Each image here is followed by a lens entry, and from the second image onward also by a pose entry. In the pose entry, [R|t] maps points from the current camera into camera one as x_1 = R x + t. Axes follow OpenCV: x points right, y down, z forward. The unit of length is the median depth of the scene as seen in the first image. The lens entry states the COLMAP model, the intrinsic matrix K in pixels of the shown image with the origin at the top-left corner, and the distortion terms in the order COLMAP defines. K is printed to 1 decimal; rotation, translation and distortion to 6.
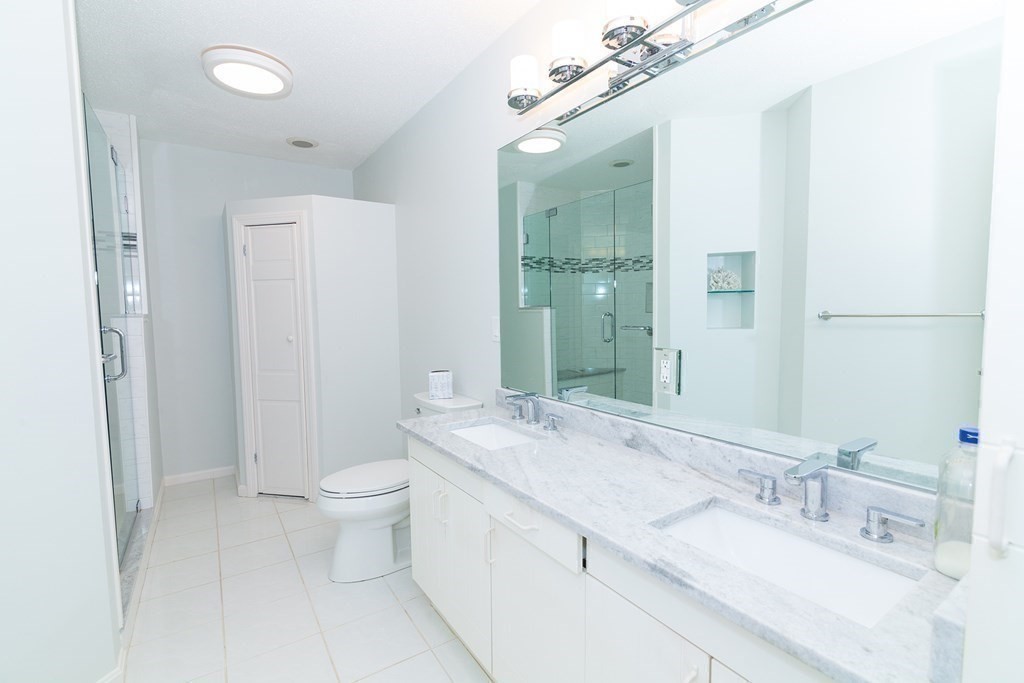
lens RADIAL K [[466.9, 0, 508.7], [0, 466.9, 344.5], [0, 0, 1]] dist [0.000345, -0.000122]
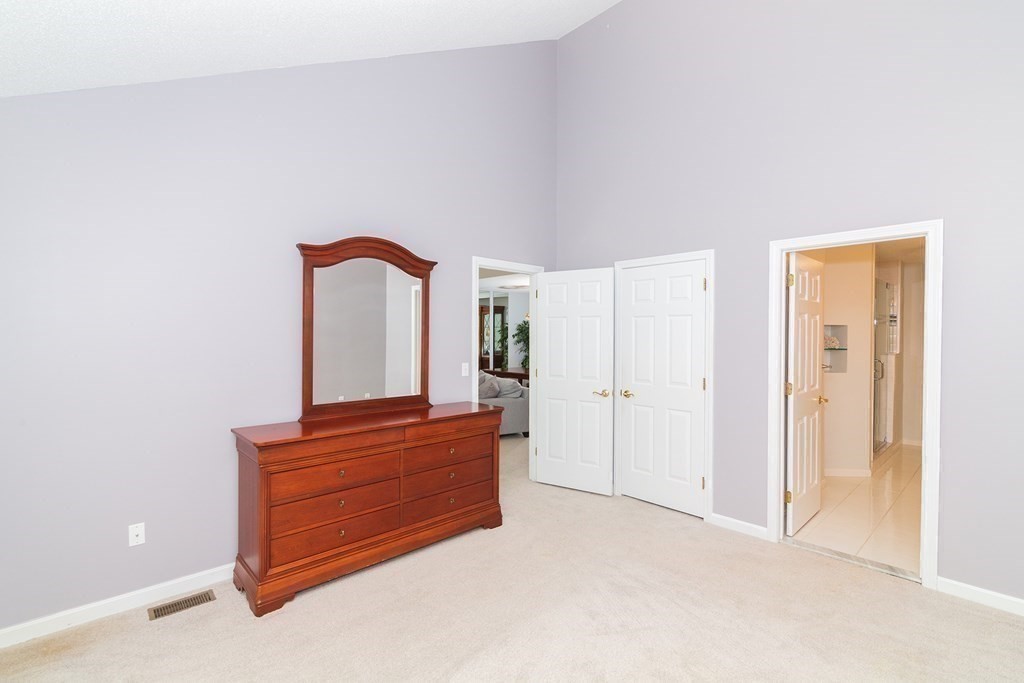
lens RADIAL K [[466.9, 0, 508.7], [0, 466.9, 344.5], [0, 0, 1]] dist [0.000345, -0.000122]
pose [[0.187823, 0.023293, -0.981927, 0.922887], [-0.077390, 0.996962, 0.008847, 0.006394], [0.979149, 0.074330, 0.189055, -1.074557]]
